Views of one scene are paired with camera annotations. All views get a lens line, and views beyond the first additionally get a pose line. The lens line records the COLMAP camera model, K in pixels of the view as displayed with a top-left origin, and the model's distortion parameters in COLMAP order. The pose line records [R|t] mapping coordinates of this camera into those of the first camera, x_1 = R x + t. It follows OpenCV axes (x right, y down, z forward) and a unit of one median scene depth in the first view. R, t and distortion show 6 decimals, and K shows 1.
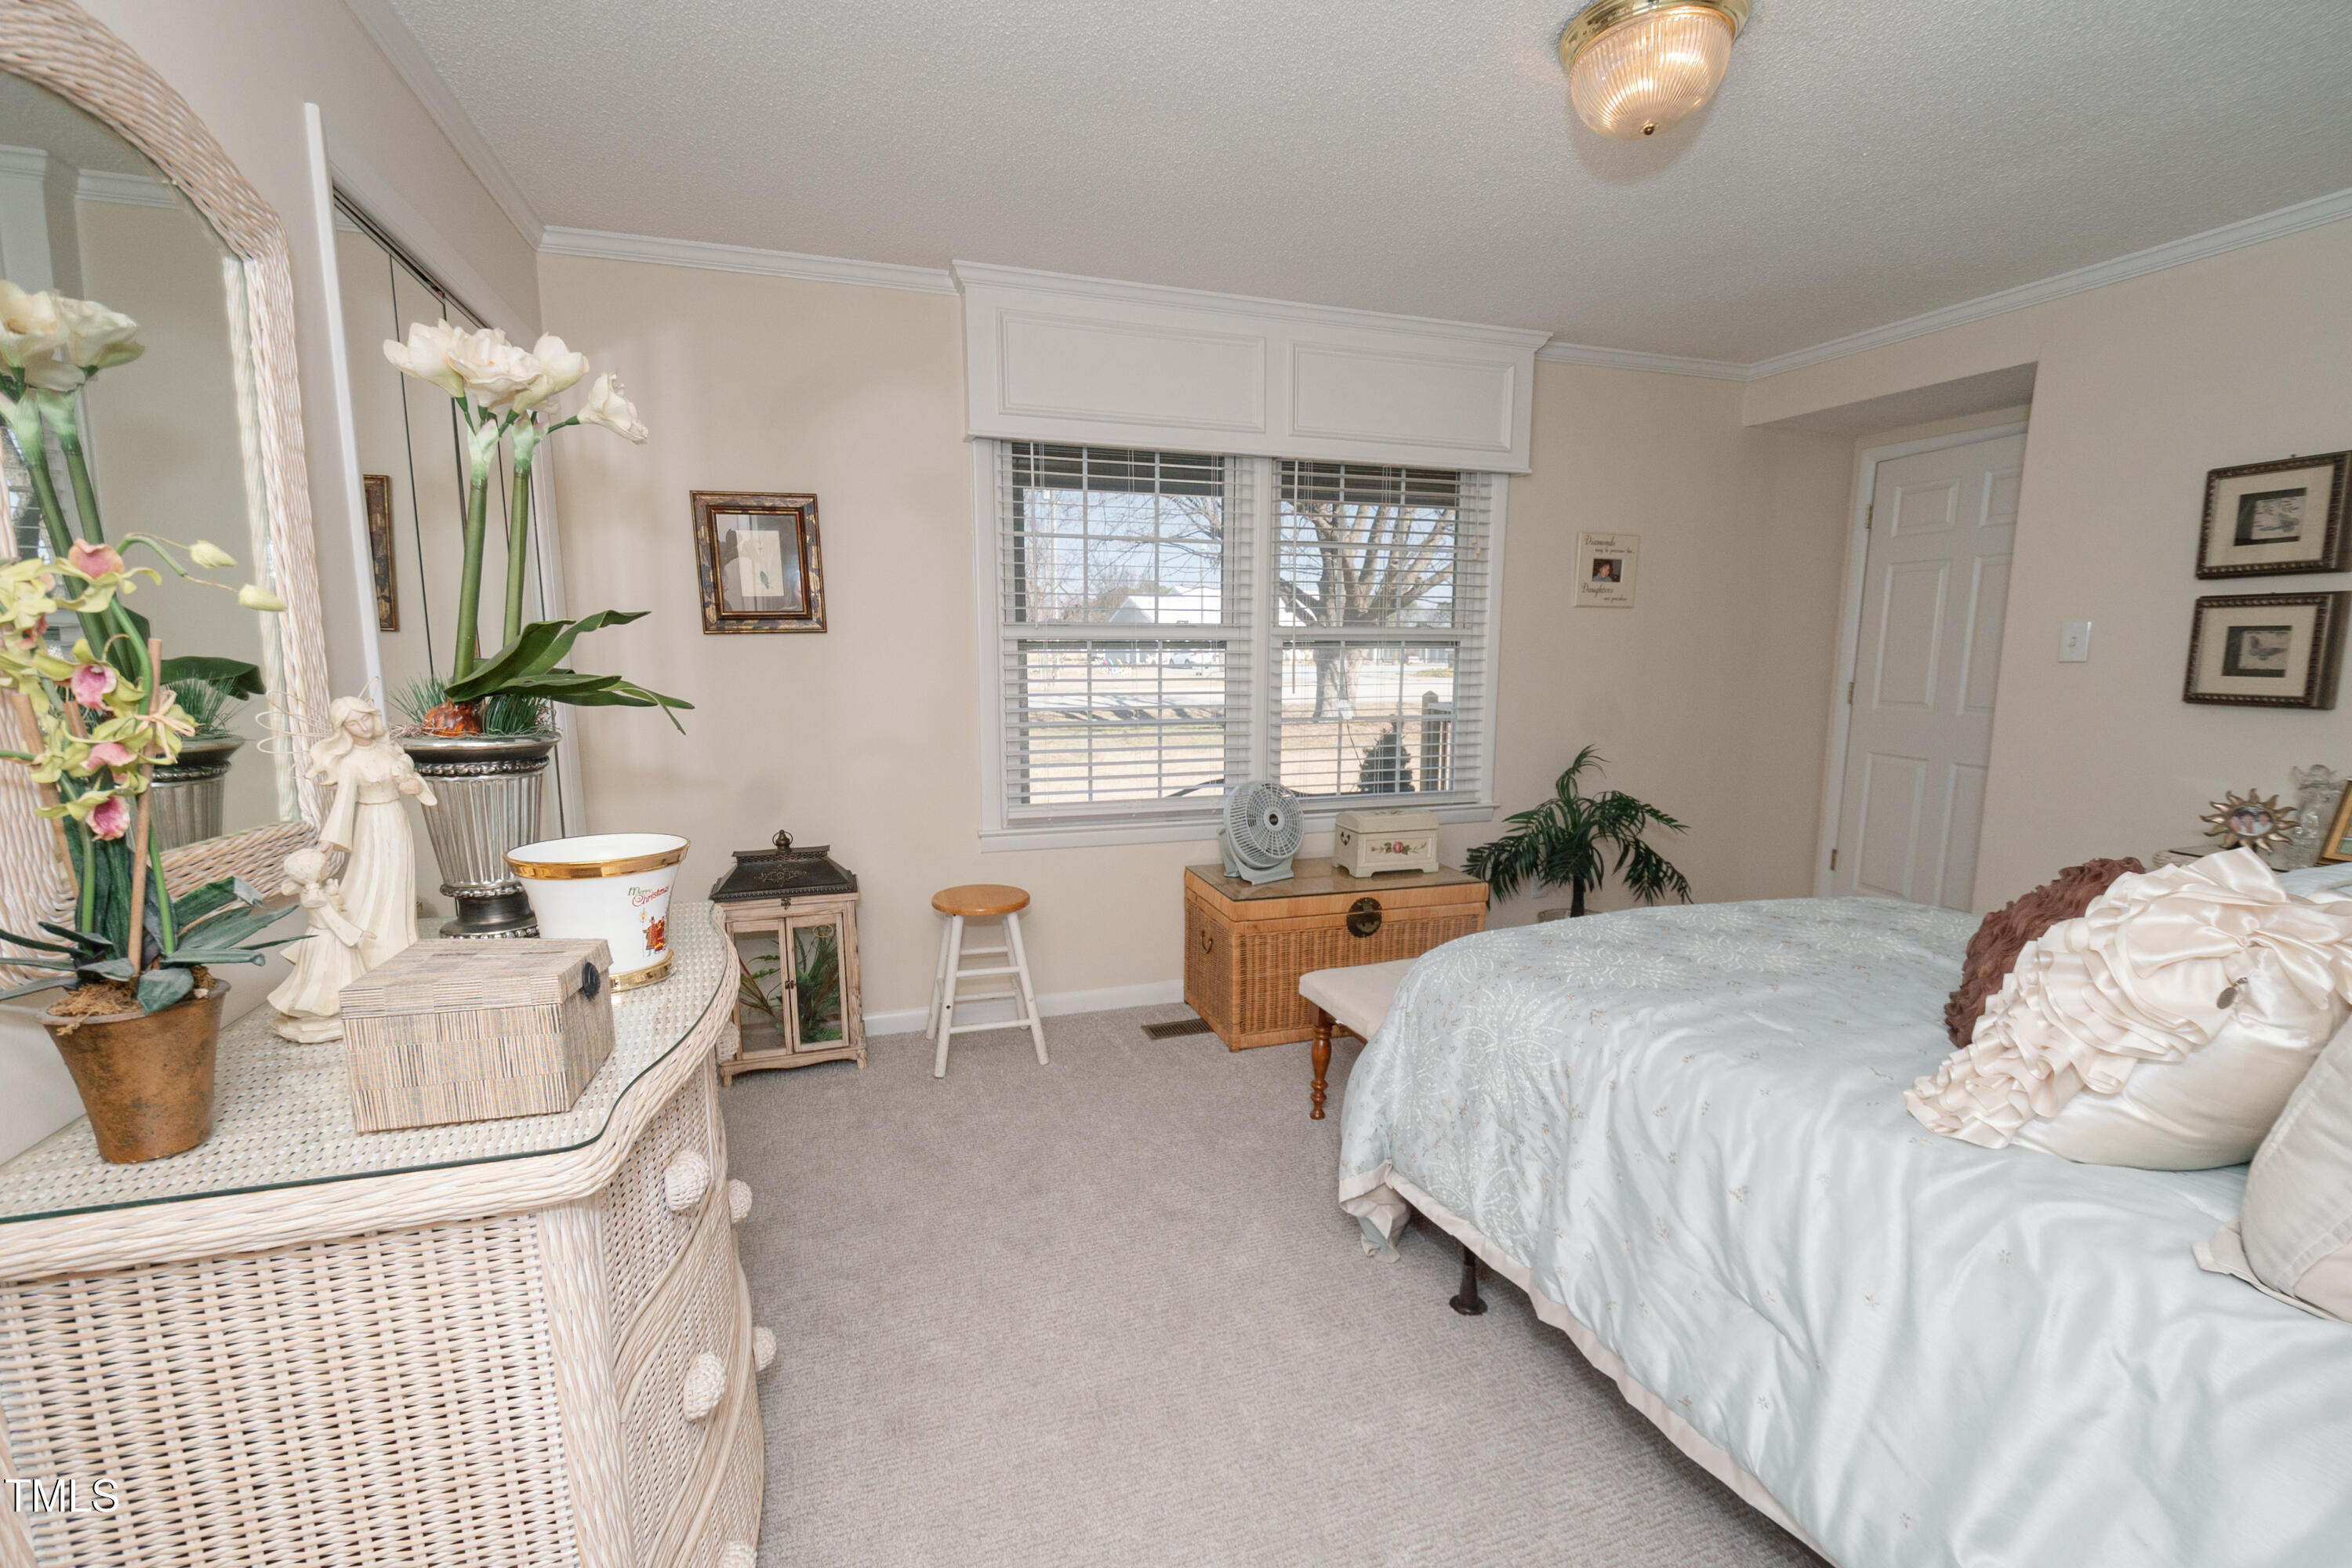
lens RADIAL K [[1034.9, 0, 1181.1], [0, 1034.9, 803.7], [0, 0, 1]] dist [0.008317, -0.006561]
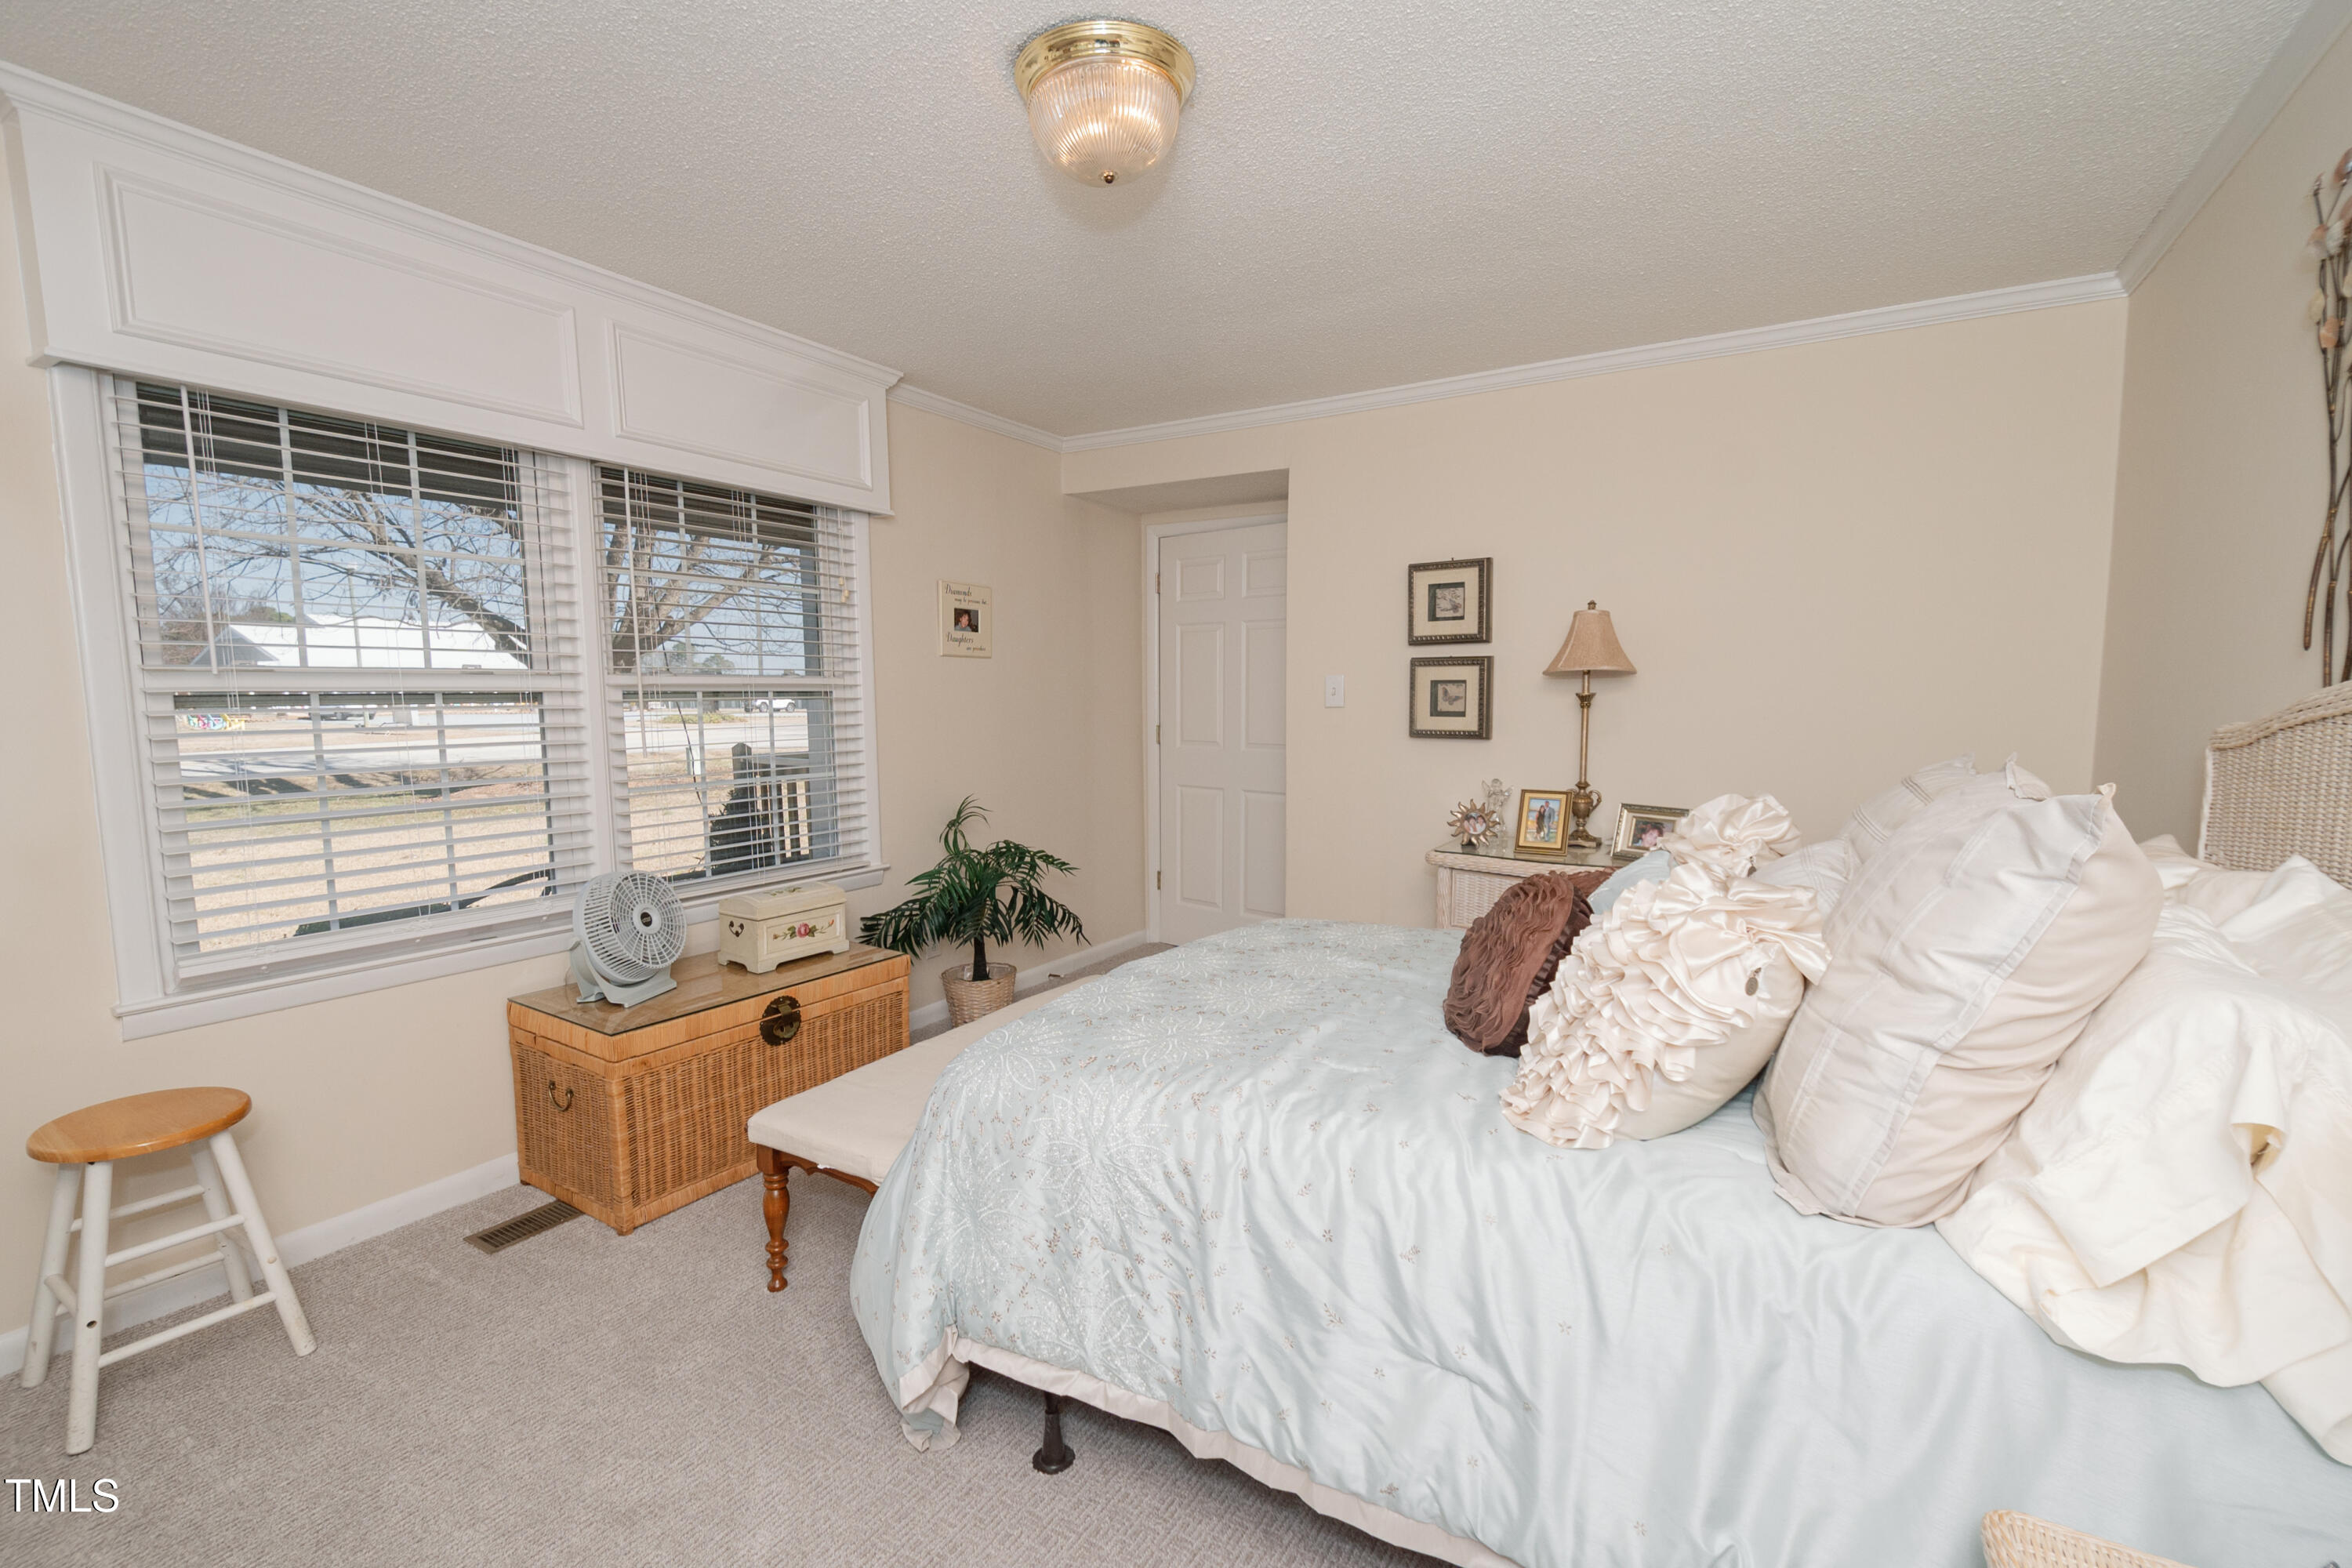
lens RADIAL K [[1034.9, 0, 1181.1], [0, 1034.9, 803.7], [0, 0, 1]] dist [0.008317, -0.006561]
pose [[0.772403, -0.072551, 0.630975, -0.091611], [0.098762, 0.995090, -0.006481, -0.028242], [-0.627407, 0.067322, 0.775776, 0.137500]]
